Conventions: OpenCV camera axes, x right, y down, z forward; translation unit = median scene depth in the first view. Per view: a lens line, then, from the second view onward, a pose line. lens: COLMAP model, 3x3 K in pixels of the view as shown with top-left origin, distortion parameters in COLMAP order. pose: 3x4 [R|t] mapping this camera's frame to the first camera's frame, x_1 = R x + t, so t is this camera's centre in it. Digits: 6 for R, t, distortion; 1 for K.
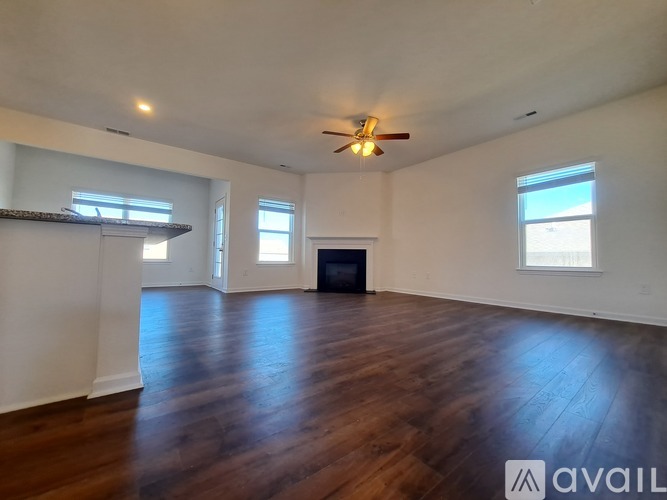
lens RADIAL K [[267.7, 0, 332.3], [0, 267.7, 244.2], [0, 0, 1]] dist [-0.018879, 0.000115]
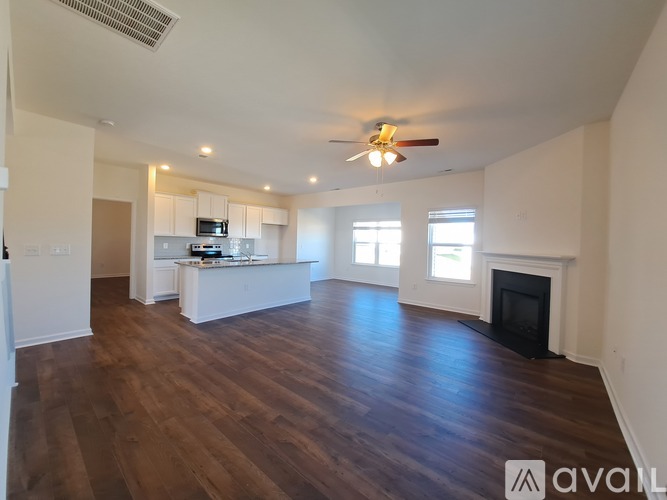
lens RADIAL K [[267.7, 0, 332.3], [0, 267.7, 244.2], [0, 0, 1]] dist [-0.018879, 0.000115]
pose [[0.217185, -0.001088, -0.976130, 0.701430], [0.032739, 0.999445, 0.006171, -0.085250], [0.975581, -0.033298, 0.217100, 0.535325]]
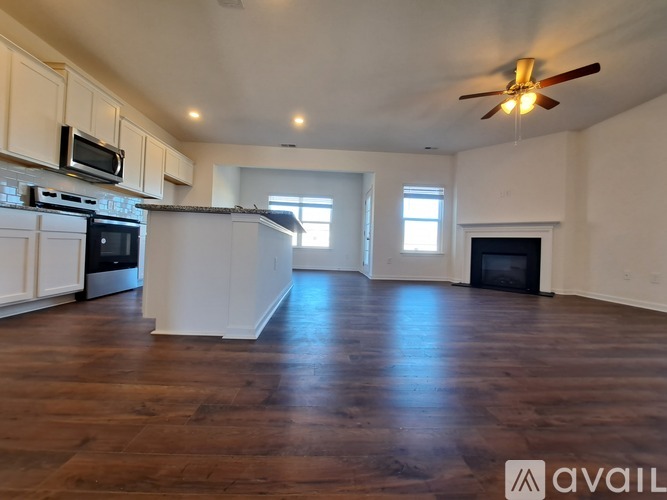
lens RADIAL K [[267.7, 0, 332.3], [0, 267.7, 244.2], [0, 0, 1]] dist [-0.018879, 0.000115]
pose [[0.817228, 0.009598, -0.576235, 0.093968], [0.008822, 0.999536, 0.029161, 0.012678], [0.576248, -0.028914, 0.816764, 0.048535]]
